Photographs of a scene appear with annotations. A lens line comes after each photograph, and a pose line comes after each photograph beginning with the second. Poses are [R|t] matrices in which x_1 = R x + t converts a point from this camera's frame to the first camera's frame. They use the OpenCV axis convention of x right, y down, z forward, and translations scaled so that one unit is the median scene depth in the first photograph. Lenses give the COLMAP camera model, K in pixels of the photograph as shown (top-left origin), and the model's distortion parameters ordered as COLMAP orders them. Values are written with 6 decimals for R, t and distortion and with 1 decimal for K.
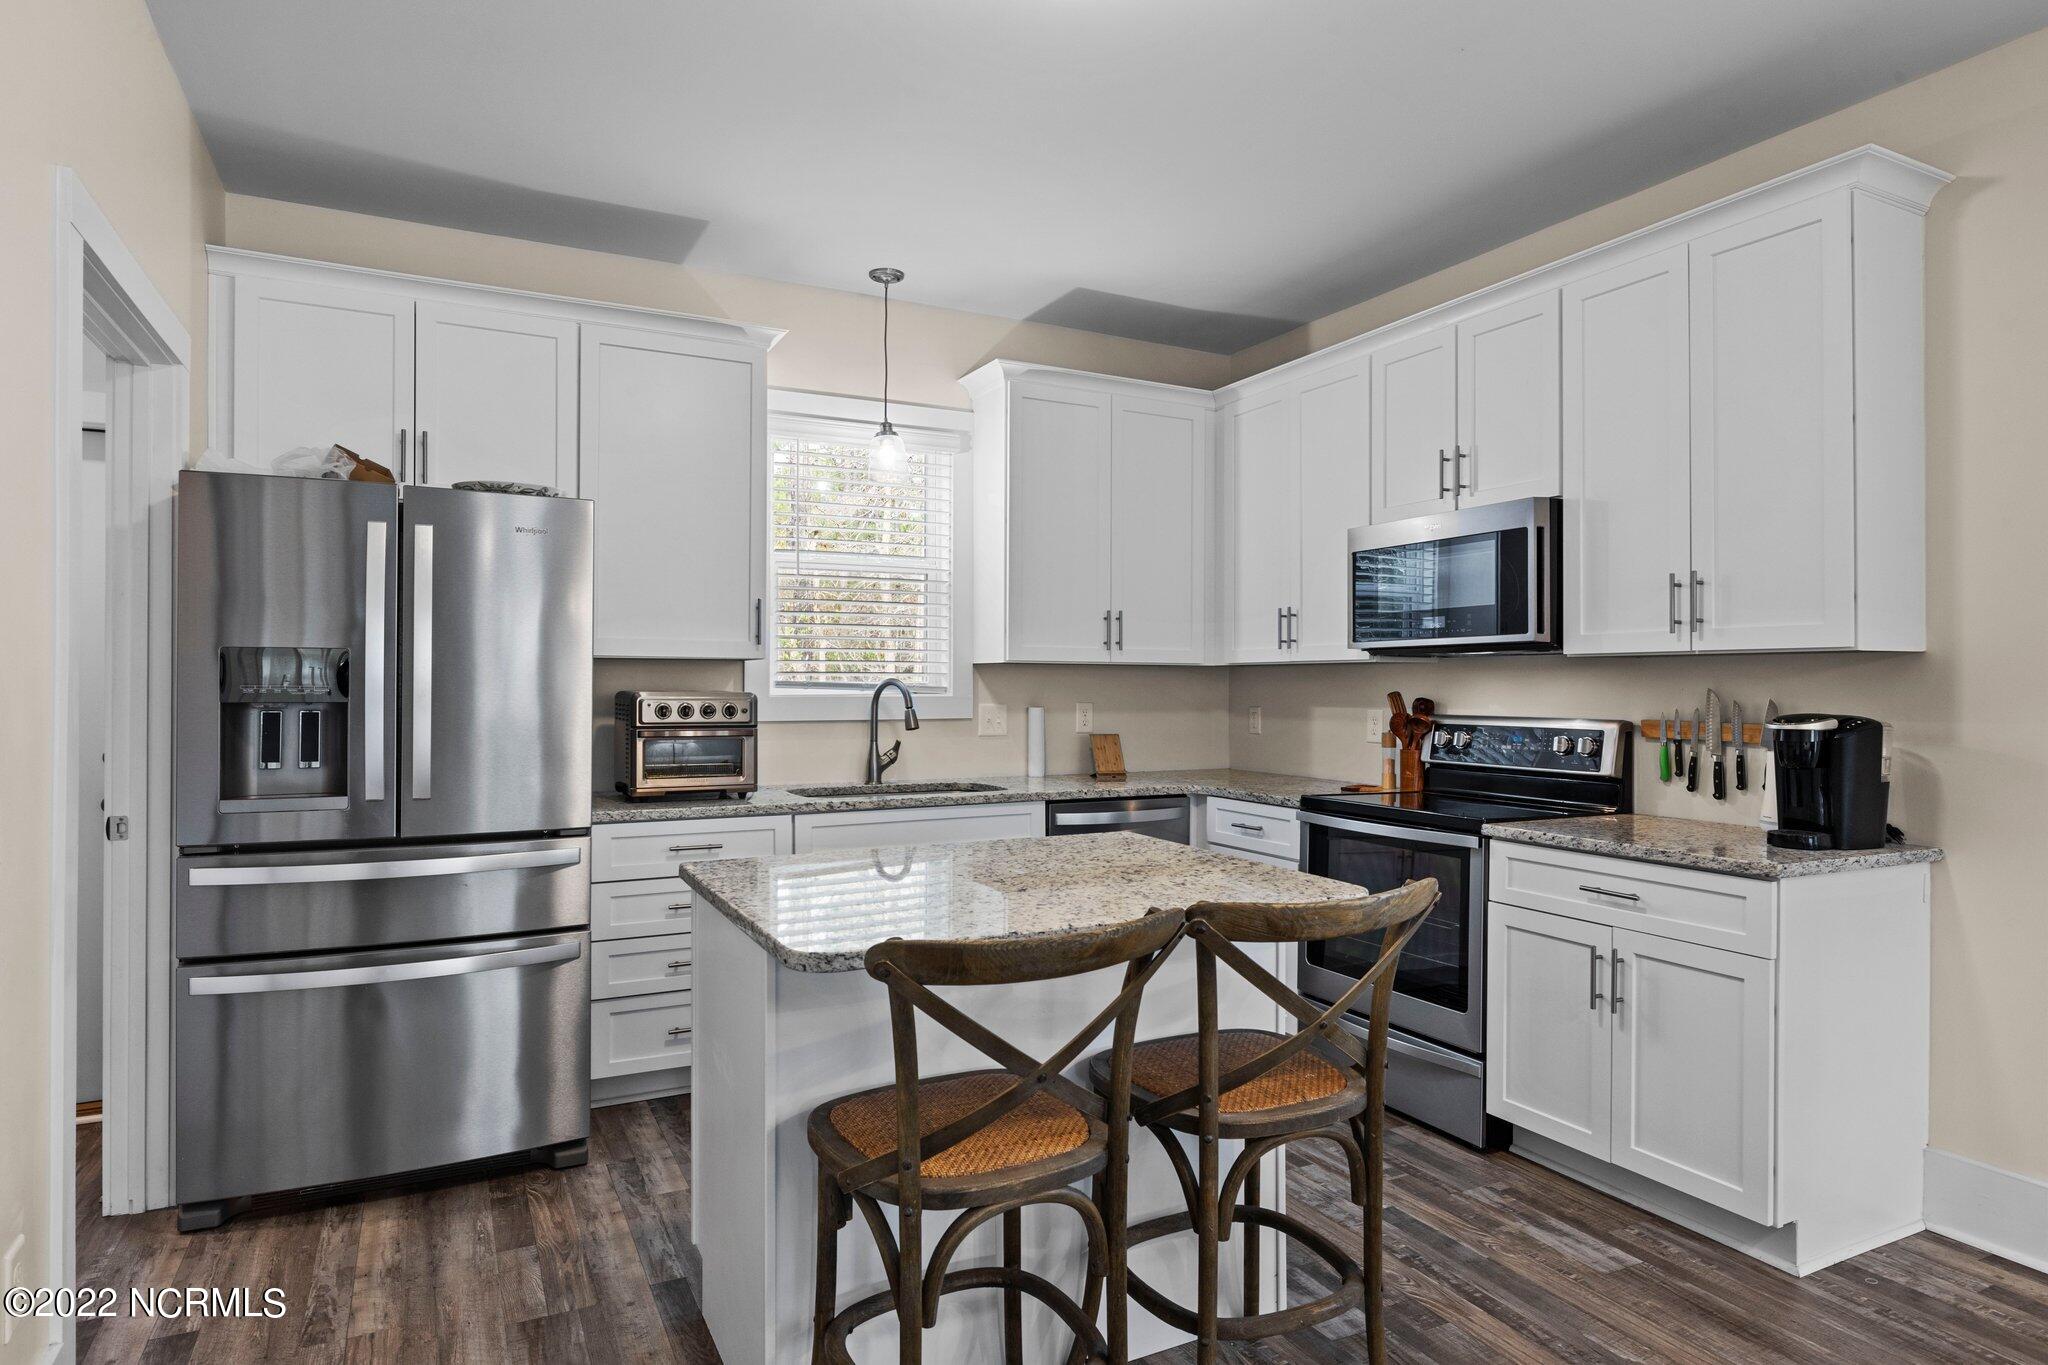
lens RADIAL K [[1168.7, 0, 1026.6], [0, 1168.7, 675.0], [0, 0, 1]] dist [0.000375, -0.000110]
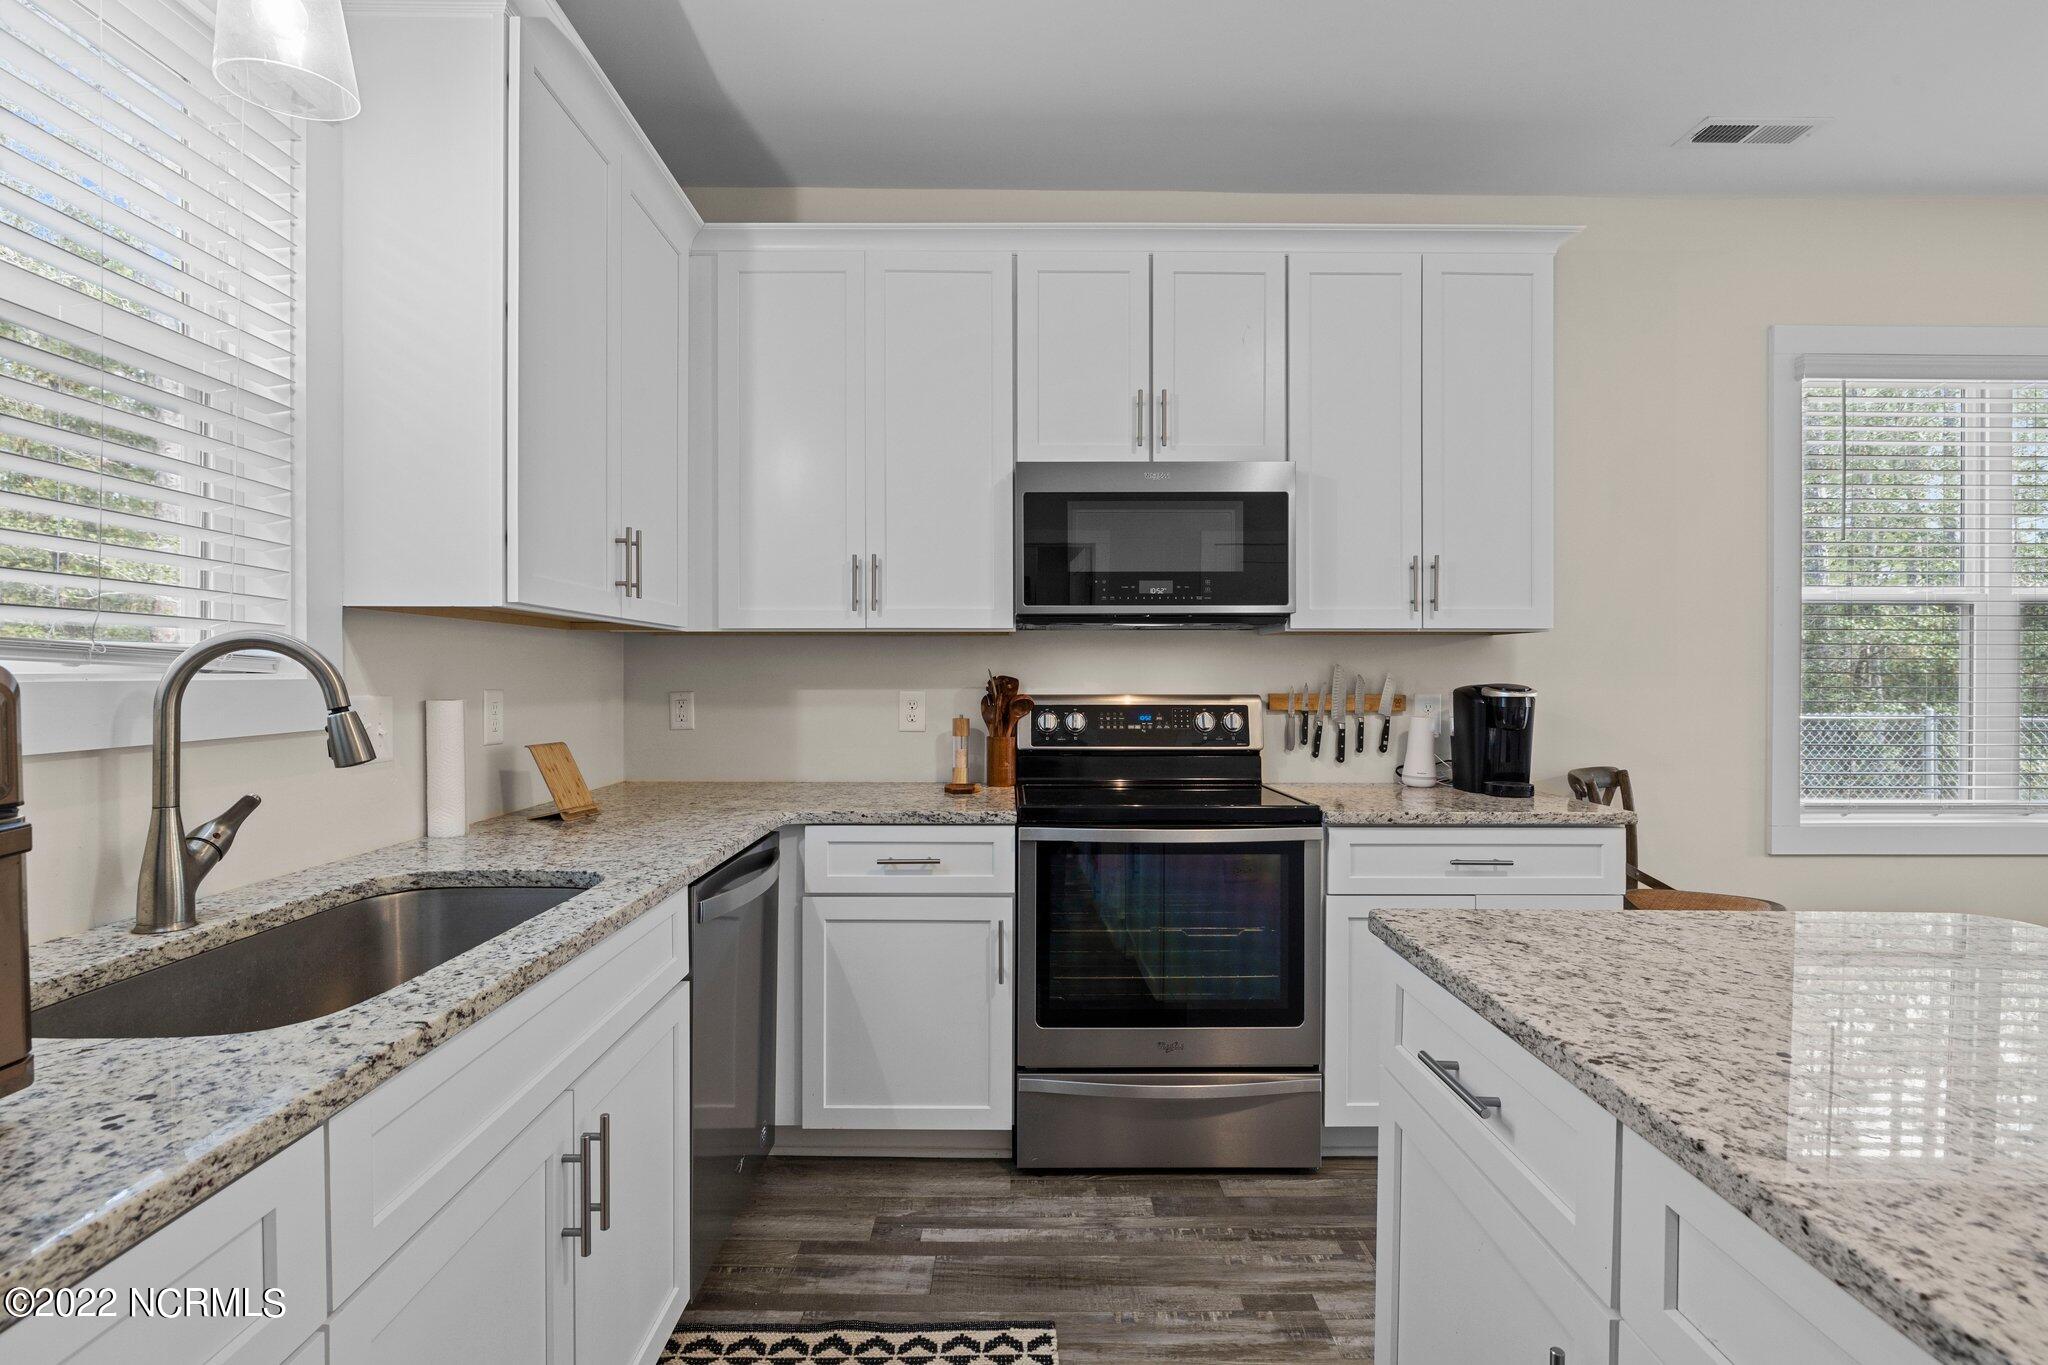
lens RADIAL K [[993.8, 0, 1025.0], [0, 993.8, 673.5], [0, 0, 1]] dist [-0.005998, -0.000605]
pose [[0.452186, -0.006511, 0.891900, -0.353371], [-0.007171, 0.999915, 0.010935, 0.011593], [-0.891895, -0.011340, 0.452100, 0.756835]]
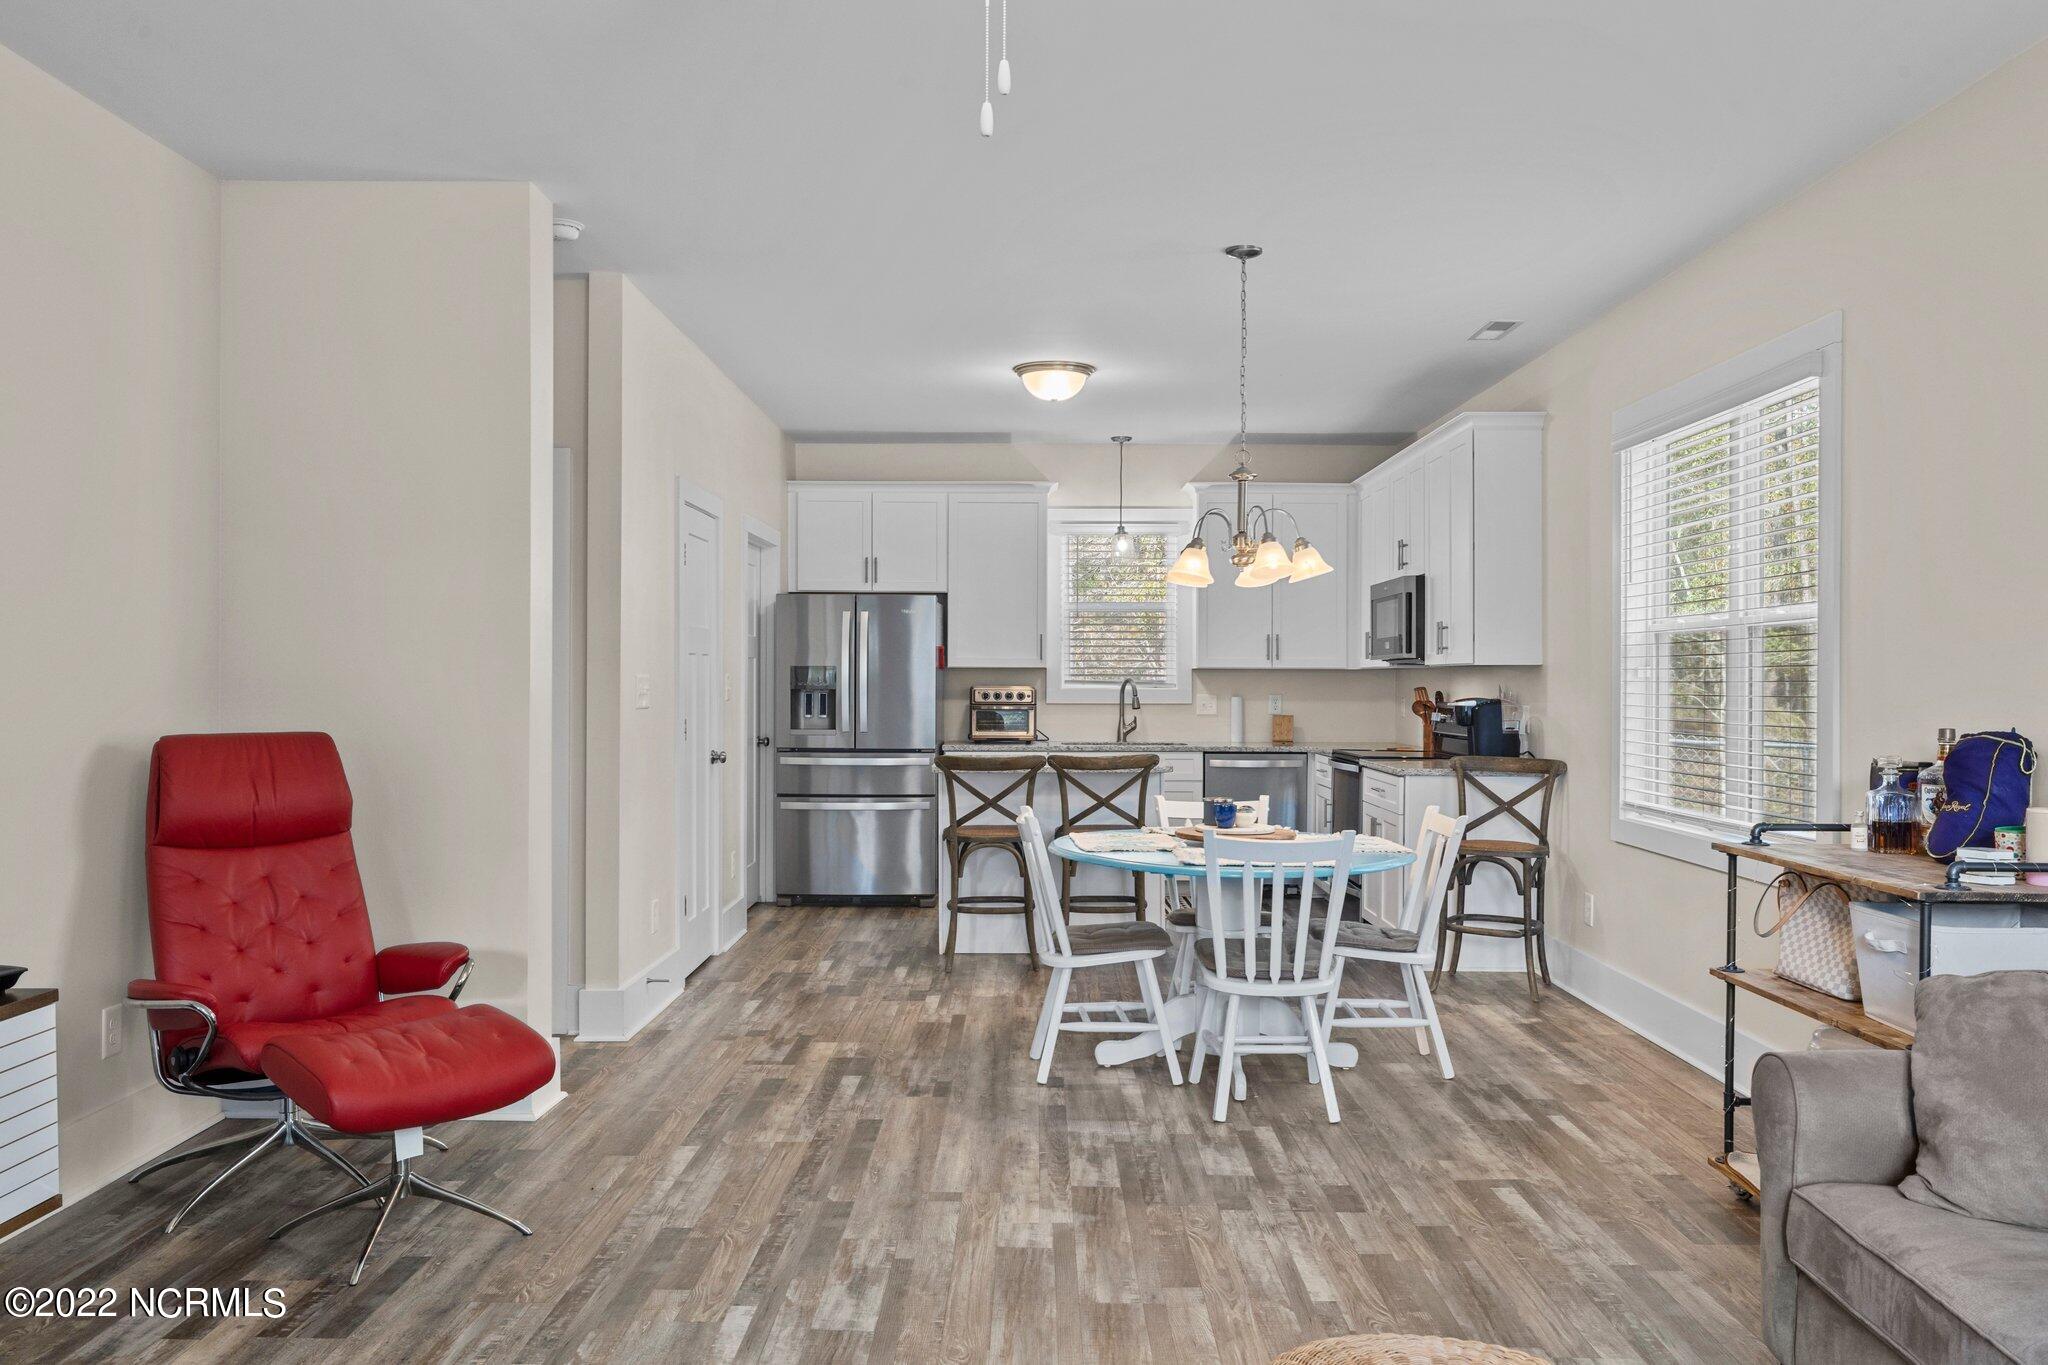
lens RADIAL K [[1528.3, 0, 1028.0], [0, 1528.3, 683.7], [0, 0, 1]] dist [-0.008731, -0.004769]
pose [[0.885744, 0.000985, -0.464173, 0.935589], [0.003234, 0.999960, 0.008293, -0.009820], [0.464163, -0.008847, 0.885706, -1.212492]]
